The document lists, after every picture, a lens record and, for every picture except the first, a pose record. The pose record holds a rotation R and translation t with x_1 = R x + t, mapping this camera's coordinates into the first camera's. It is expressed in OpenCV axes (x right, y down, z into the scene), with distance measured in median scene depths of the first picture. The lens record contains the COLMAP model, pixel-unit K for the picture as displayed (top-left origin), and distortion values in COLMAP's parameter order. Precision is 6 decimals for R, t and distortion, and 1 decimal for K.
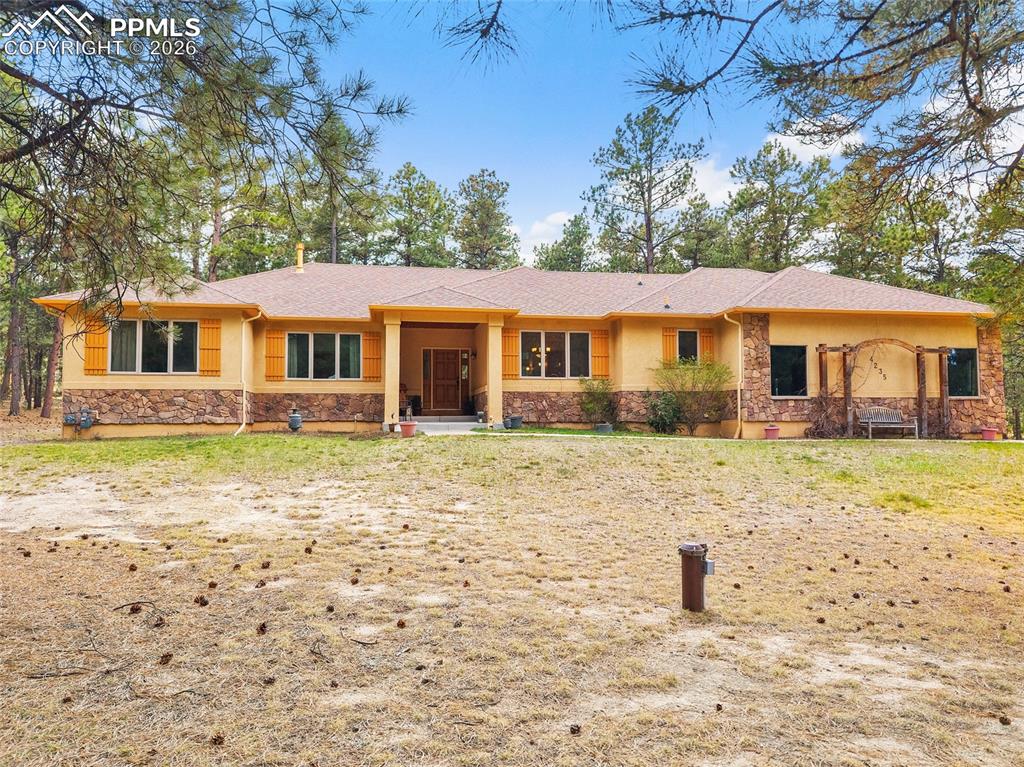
lens RADIAL K [[735.5, 0, 512.0], [0, 735.5, 383.5], [0, 0, 1]] dist [-0.000266, -0.003423]
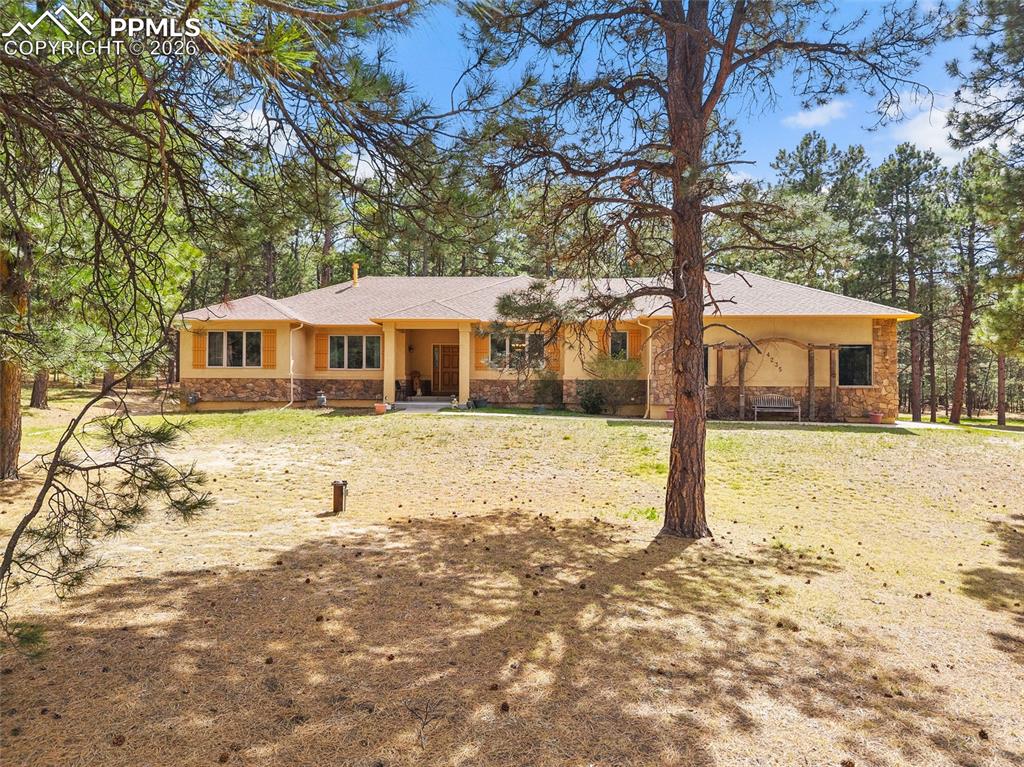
lens RADIAL K [[735.5, 0, 512.0], [0, 735.5, 383.5], [0, 0, 1]] dist [-0.000266, -0.003423]
pose [[0.971530, 0.008302, -0.236769, 0.369845], [0.004112, 0.998644, 0.051889, -0.050820], [0.236879, -0.051385, 0.970179, -0.276928]]
